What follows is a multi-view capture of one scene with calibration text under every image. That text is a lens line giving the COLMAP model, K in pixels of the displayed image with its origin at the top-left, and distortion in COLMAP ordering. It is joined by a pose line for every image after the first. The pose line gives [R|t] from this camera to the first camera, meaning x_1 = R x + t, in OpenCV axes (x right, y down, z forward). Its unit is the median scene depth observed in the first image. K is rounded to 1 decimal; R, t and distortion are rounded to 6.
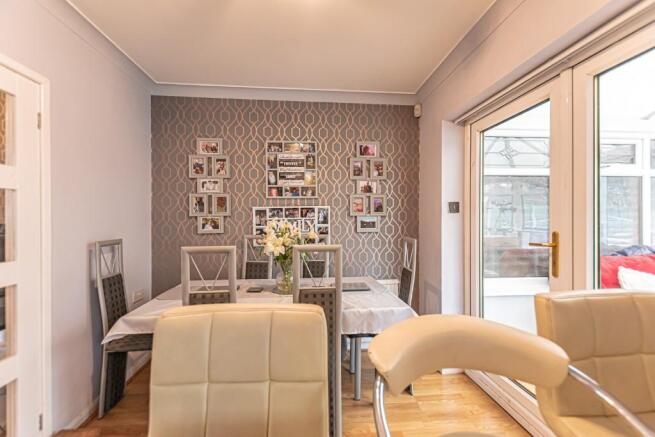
lens RADIAL K [[284.2, 0, 329.2], [0, 284.2, 220.3], [0, 0, 1]] dist [0.013792, -0.001550]
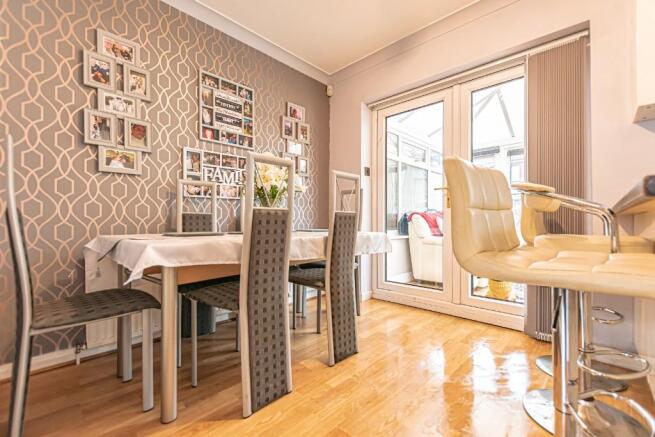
lens RADIAL K [[284.2, 0, 331.9], [0, 284.2, 220.2], [0, 0, 1]] dist [0.013792, -0.001550]
pose [[0.749876, 0.002076, 0.661575, -0.482869], [0.002966, 0.999974, -0.006501, 0.164495], [-0.661572, 0.006837, 0.749851, 0.126161]]
